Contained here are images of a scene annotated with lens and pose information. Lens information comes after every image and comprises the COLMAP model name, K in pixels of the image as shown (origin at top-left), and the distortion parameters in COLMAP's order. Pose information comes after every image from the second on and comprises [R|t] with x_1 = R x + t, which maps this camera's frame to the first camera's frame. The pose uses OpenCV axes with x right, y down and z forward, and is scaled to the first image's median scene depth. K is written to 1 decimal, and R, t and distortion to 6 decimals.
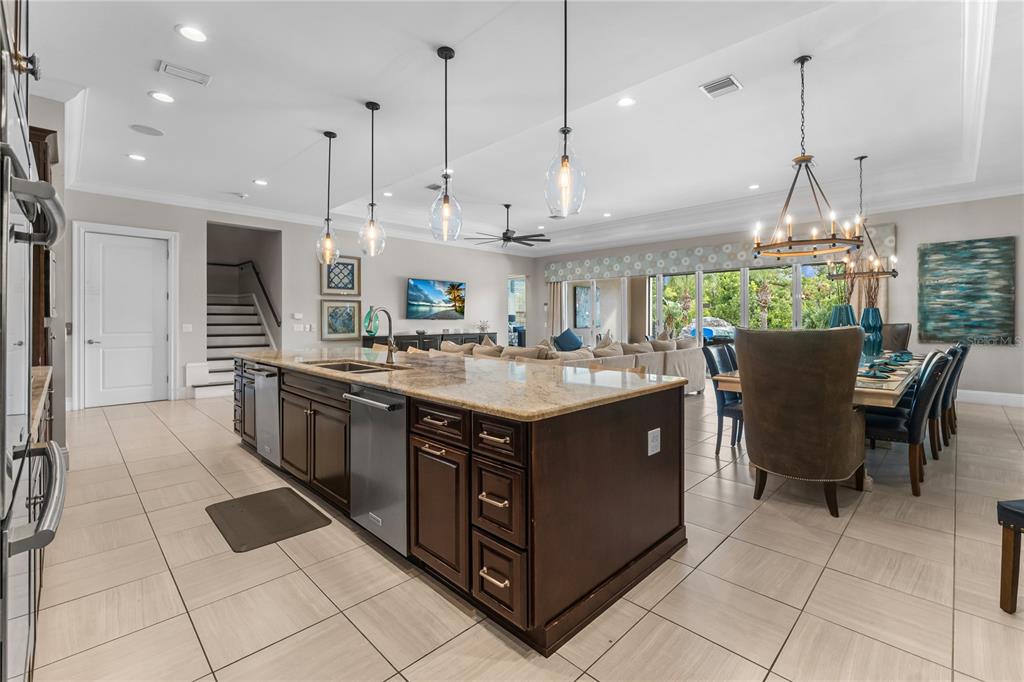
lens RADIAL K [[442.3, 0, 520.9], [0, 442.3, 319.6], [0, 0, 1]] dist [-0.001015, -0.000349]
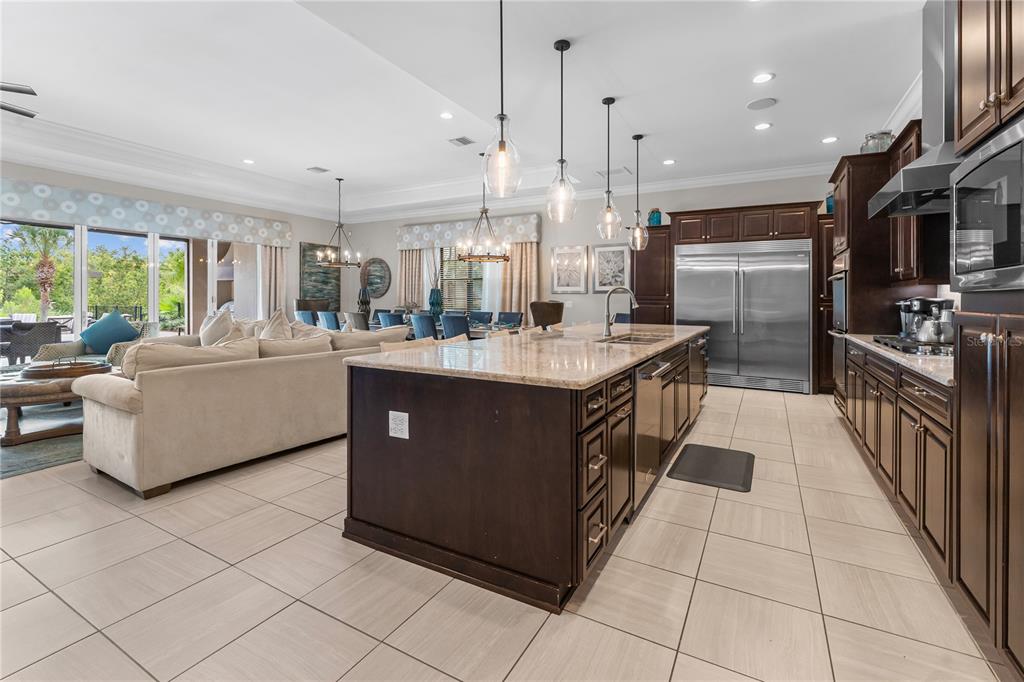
lens RADIAL K [[442.3, 0, 529.5], [0, 442.3, 303.5], [0, 0, 1]] dist [-0.001015, -0.000349]
pose [[-0.285613, -0.017512, 0.958185, -0.650221], [-0.004387, 0.999846, 0.016966, -0.005656], [-0.958335, 0.000642, -0.285646, 0.752217]]
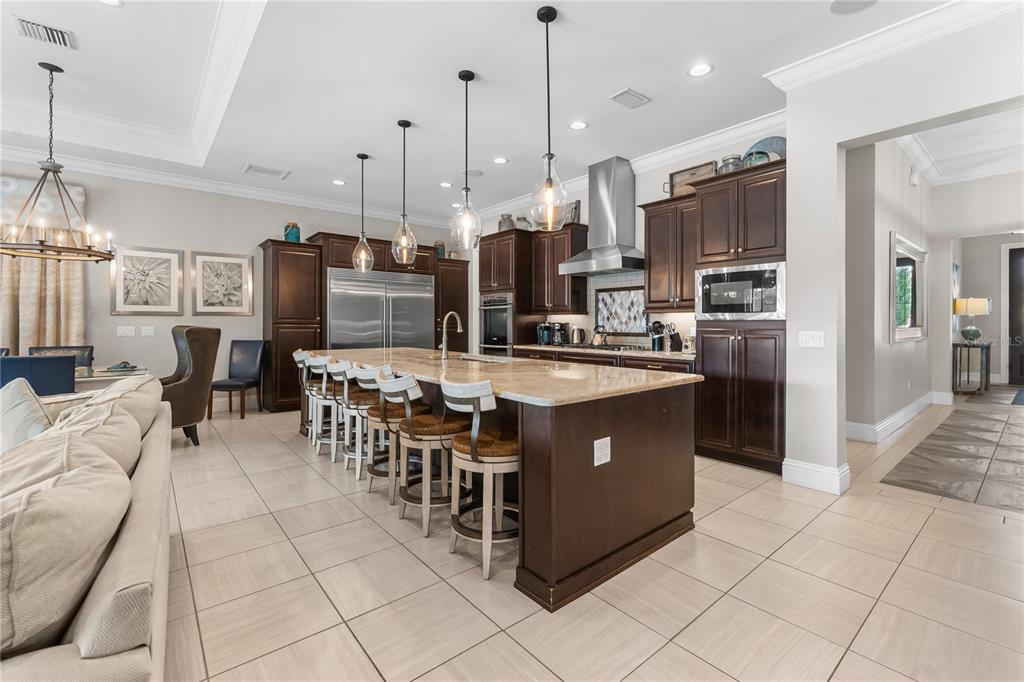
lens RADIAL K [[442.3, 0, 519.0], [0, 442.3, 320.1], [0, 0, 1]] dist [-0.001015, -0.000349]
pose [[-0.995100, -0.005677, 0.098705, -0.299607], [-0.005803, 0.999983, -0.000985, -0.007279], [-0.098698, -0.001553, -0.995116, 1.070406]]
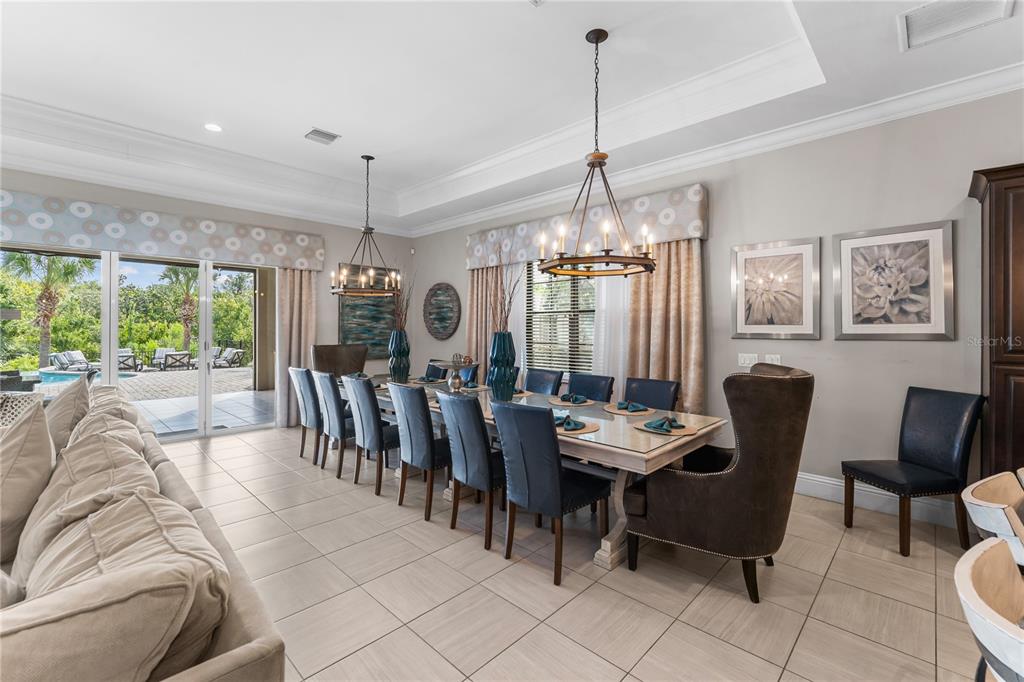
lens RADIAL K [[442.3, 0, 522.2], [0, 442.3, 329.2], [0, 0, 1]] dist [-0.001015, -0.000349]
pose [[-0.017405, -0.007002, 0.999824, -0.096692], [0.000224, 0.999975, 0.007007, -0.030506], [-0.999848, 0.000346, -0.017403, 0.645624]]
